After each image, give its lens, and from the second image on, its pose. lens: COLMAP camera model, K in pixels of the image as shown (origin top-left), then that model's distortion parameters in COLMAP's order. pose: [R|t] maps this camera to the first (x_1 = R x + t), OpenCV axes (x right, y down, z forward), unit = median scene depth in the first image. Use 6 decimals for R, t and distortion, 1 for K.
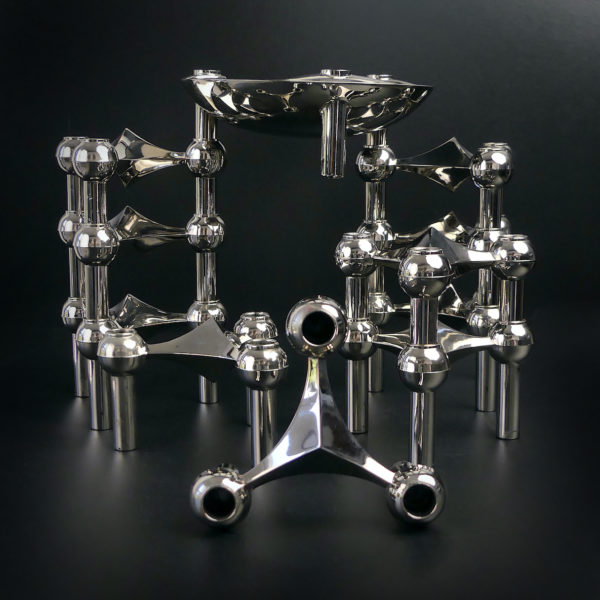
lens RADIAL K [[1017.3, 0, 300.0], [0, 1017.3, 300.0], [0, 0, 1]] dist [0.026735, 0.080899]
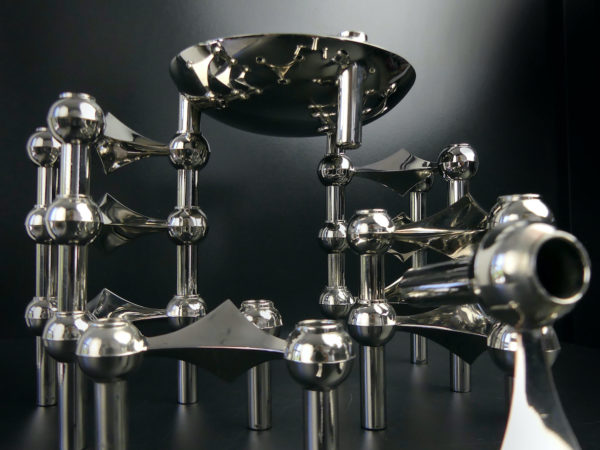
lens RADIAL K [[533.6, 0, 300.0], [0, 533.6, 225.0], [0, 0, 1]] dist [-0.004079, -0.015995]
pose [[0.970533, 0.002653, 0.240953, -0.125015], [0.041530, 0.983135, -0.178103, 0.034496], [-0.237362, 0.182862, 0.954055, 0.536343]]
